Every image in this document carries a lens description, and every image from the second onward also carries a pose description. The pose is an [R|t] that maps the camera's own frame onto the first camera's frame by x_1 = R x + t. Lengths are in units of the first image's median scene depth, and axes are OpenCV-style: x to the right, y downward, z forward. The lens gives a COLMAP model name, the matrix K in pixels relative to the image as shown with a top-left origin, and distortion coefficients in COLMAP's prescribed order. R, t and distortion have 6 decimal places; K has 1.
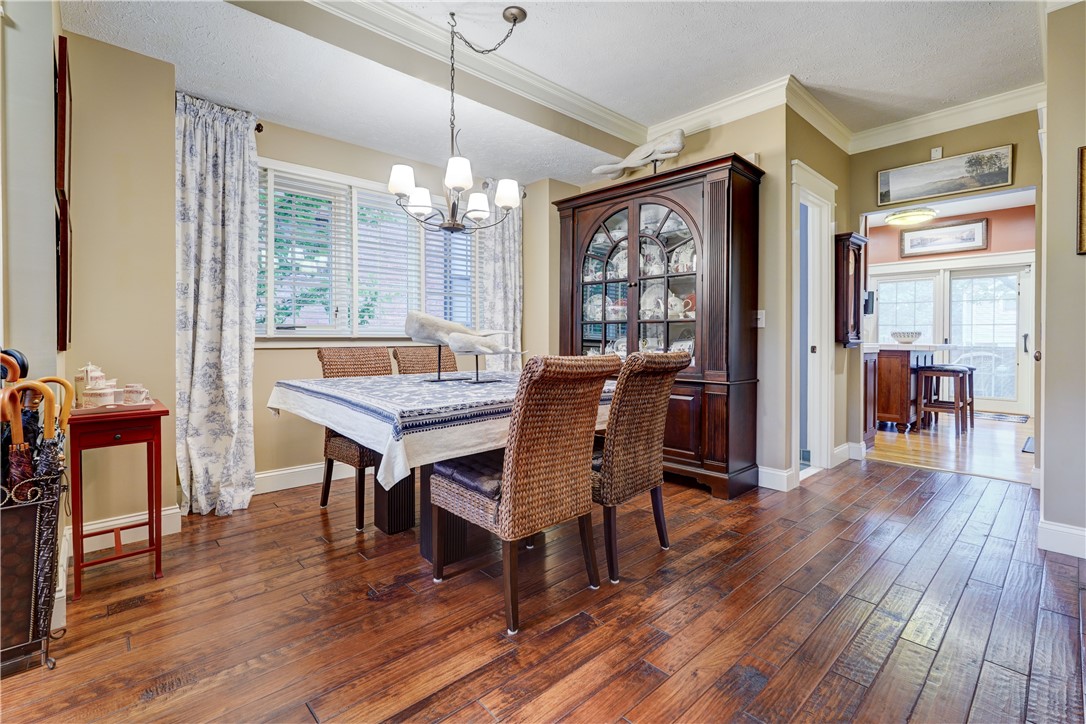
lens RADIAL K [[496.0, 0, 542.5], [0, 496.0, 341.8], [0, 0, 1]] dist [-0.003479, 0.001657]
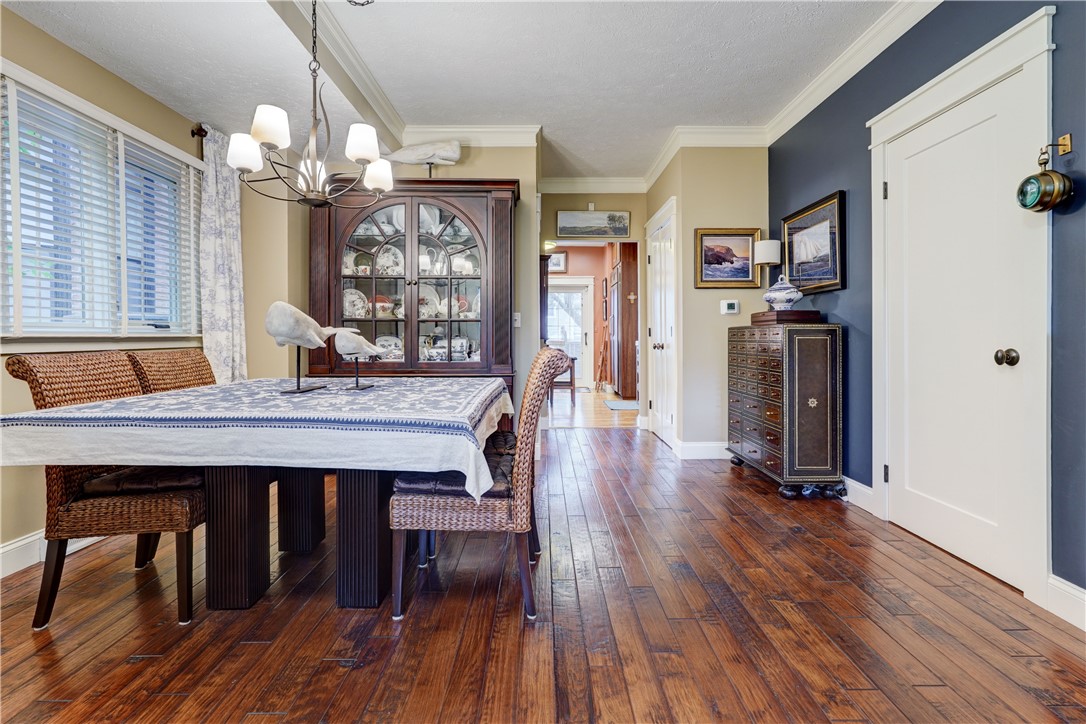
lens RADIAL K [[496.0, 0, 569.2], [0, 496.0, 339.2], [0, 0, 1]] dist [-0.003479, 0.001657]
pose [[0.661726, -0.008737, 0.749695, -0.609401], [0.010126, 0.999945, 0.002715, -0.002825], [-0.749678, 0.005795, 0.661778, 0.187885]]
